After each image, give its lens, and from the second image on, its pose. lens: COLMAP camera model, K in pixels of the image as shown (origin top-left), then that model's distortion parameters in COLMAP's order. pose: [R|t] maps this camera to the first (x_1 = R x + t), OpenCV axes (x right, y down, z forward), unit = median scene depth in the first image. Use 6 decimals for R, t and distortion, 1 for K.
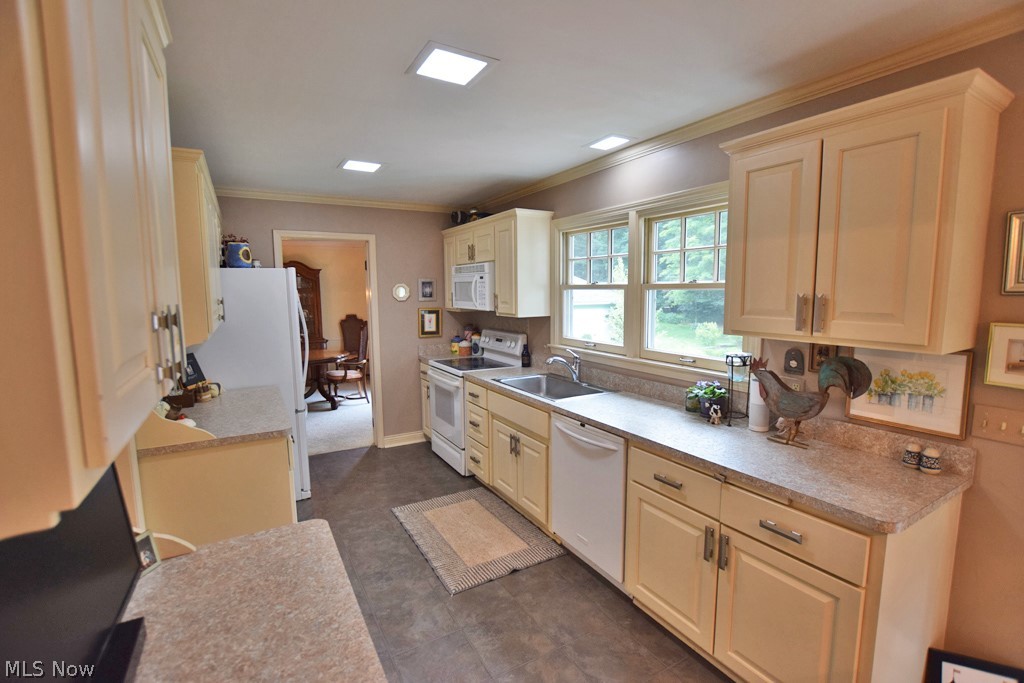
lens RADIAL K [[461.0, 0, 512.0], [0, 461.0, 341.5], [0, 0, 1]] dist [-0.026756, 0.000472]
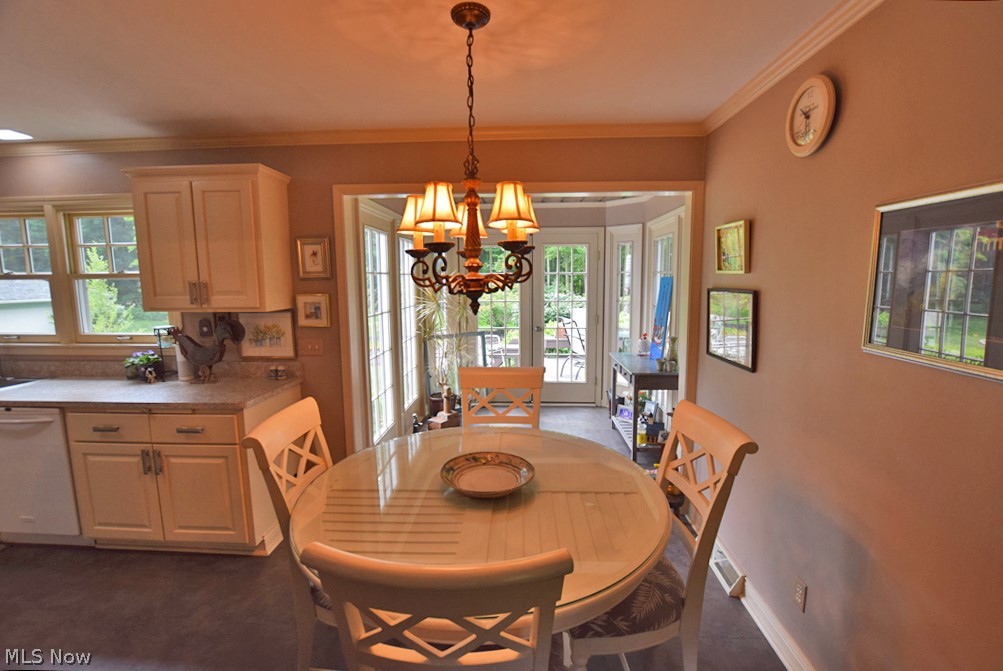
lens RADIAL K [[451.5, 0, 501.5], [0, 451.5, 335.5], [0, 0, 1]] dist [-0.026756, 0.000472]
pose [[0.544562, -0.102571, 0.832425, -0.037283], [0.095184, 0.993640, 0.060167, 0.052609], [-0.833302, 0.046469, 0.550862, -0.406991]]
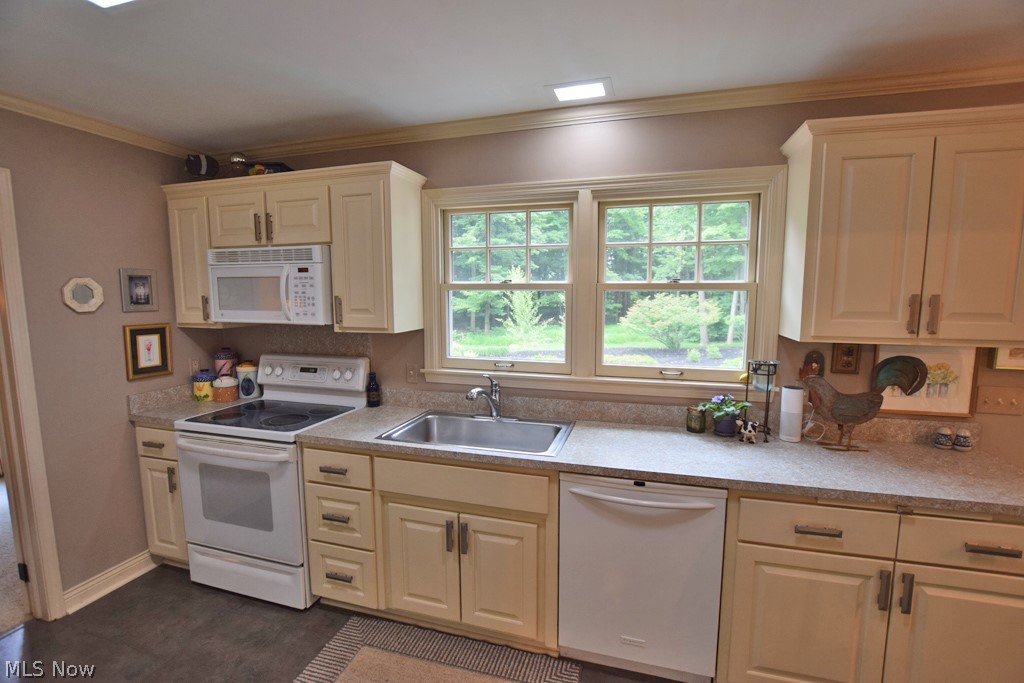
lens RADIAL K [[461.0, 0, 512.0], [0, 461.0, 341.5], [0, 0, 1]] dist [-0.026756, 0.000472]
pose [[0.731155, -0.067673, 0.678846, -0.376709], [0.073252, 0.997103, 0.020502, -0.052253], [-0.678267, 0.034736, 0.733994, 0.521081]]
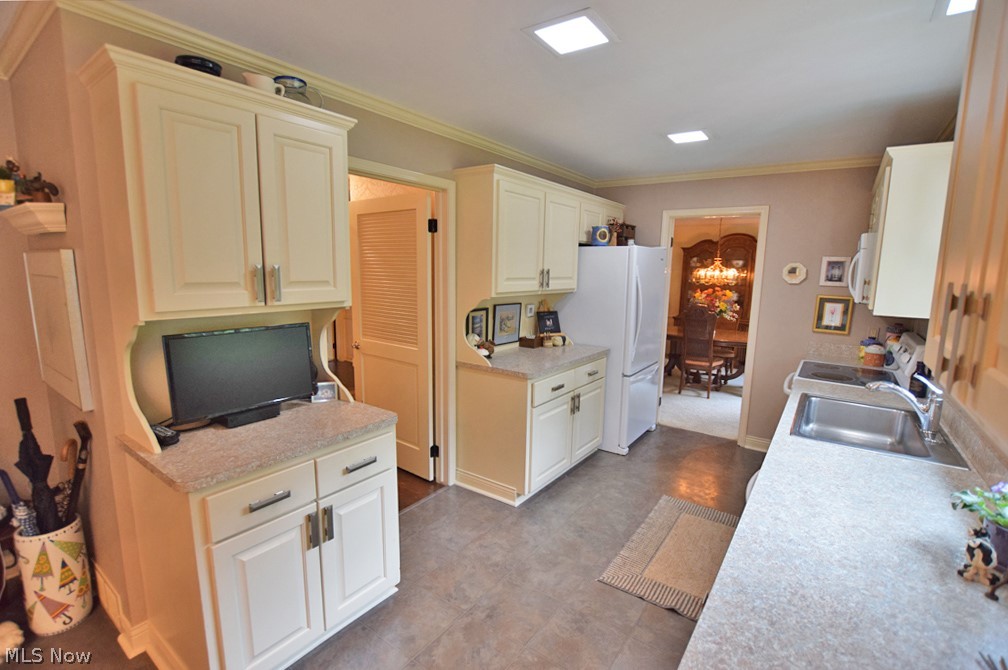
lens RADIAL K [[461.3, 0, 504.0], [0, 461.3, 335.0], [0, 0, 1]] dist [-0.028157, -0.000026]
pose [[0.403991, 0.150442, -0.902307, 0.483737], [-0.125689, 0.986157, 0.108147, -0.033592], [0.906087, 0.069720, 0.417308, 0.310563]]
